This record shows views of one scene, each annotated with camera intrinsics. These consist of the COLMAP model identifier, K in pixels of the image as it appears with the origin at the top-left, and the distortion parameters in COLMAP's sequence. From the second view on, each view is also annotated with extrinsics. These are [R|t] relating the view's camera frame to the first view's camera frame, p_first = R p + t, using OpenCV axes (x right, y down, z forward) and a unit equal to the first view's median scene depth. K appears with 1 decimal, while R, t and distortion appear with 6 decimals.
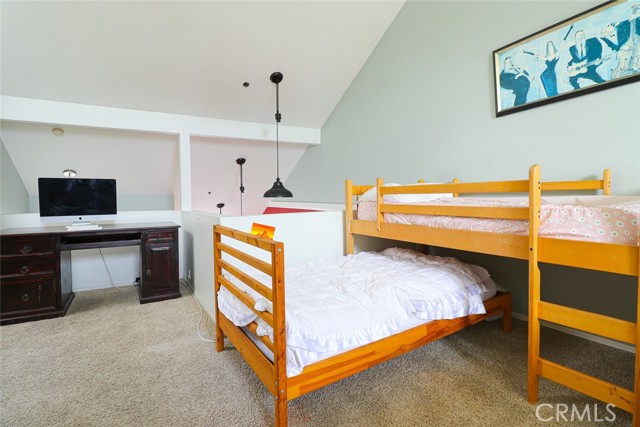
lens RADIAL K [[301.8, 0, 321.7], [0, 301.8, 215.2], [0, 0, 1]] dist [-0.007489, -0.006023]
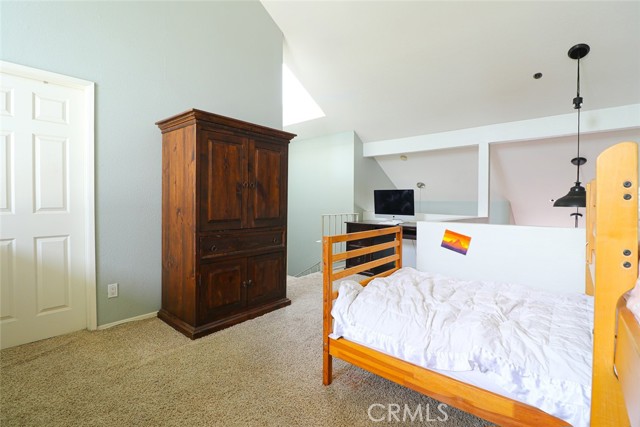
lens RADIAL K [[301.8, 0, 323.7], [0, 301.8, 209.1], [0, 0, 1]] dist [-0.007489, -0.006023]
pose [[0.298827, 0.036272, -0.953618, 0.428324], [-0.076565, 0.996967, 0.013928, -0.018587], [0.951231, 0.068852, 0.300698, 0.195471]]
